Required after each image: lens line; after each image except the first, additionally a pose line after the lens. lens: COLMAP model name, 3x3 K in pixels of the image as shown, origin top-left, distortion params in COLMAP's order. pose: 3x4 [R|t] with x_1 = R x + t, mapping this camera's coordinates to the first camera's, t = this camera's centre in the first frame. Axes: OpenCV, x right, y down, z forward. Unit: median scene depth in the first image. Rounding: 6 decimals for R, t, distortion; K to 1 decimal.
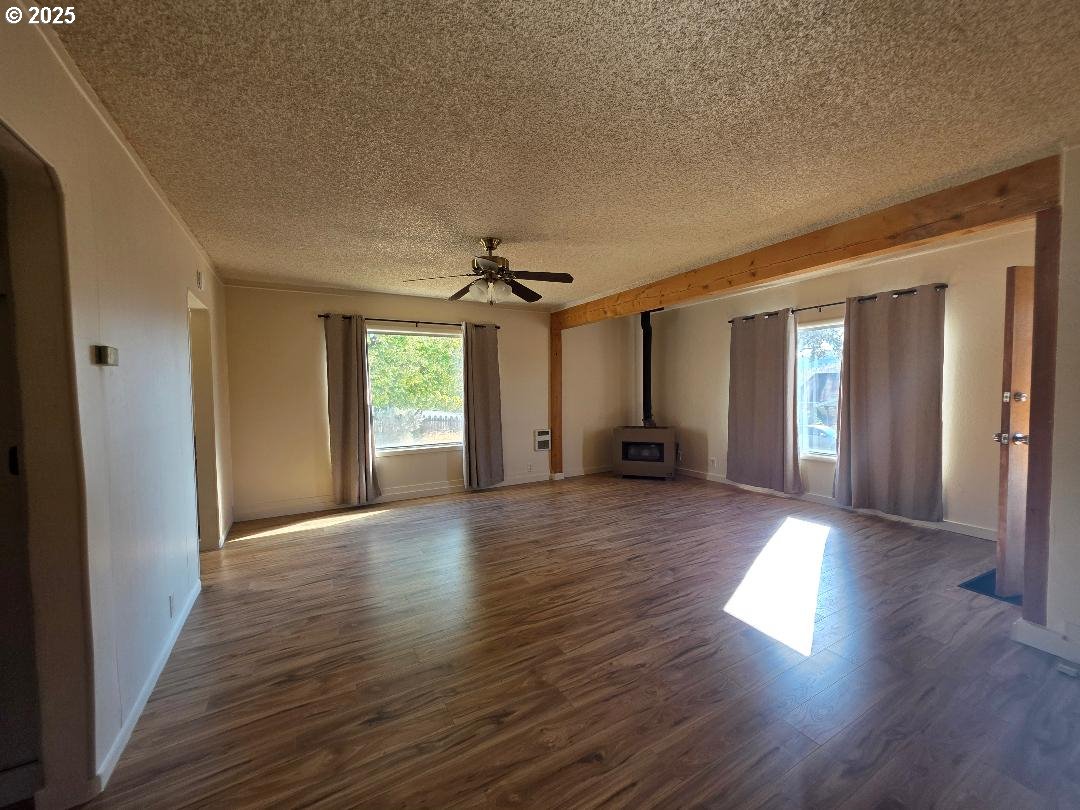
lens RADIAL K [[429.1, 0, 537.8], [0, 429.1, 405.8], [0, 0, 1]] dist [0.004307, -0.000401]
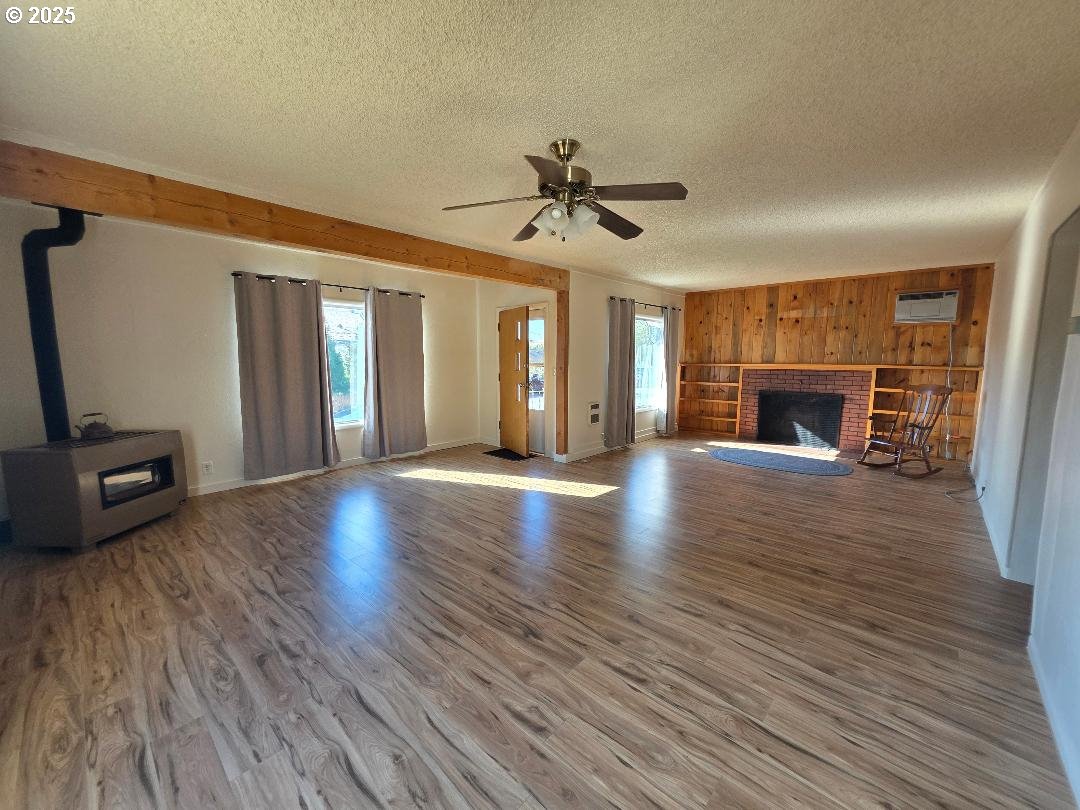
lens RADIAL K [[429.1, 0, 539.3], [0, 429.1, 401.8], [0, 0, 1]] dist [0.004307, -0.000401]
pose [[-0.314047, -0.083421, 0.945735, -0.748132], [0.043196, 0.993845, 0.102008, -0.043680], [-0.948424, 0.072887, -0.308511, 1.211653]]
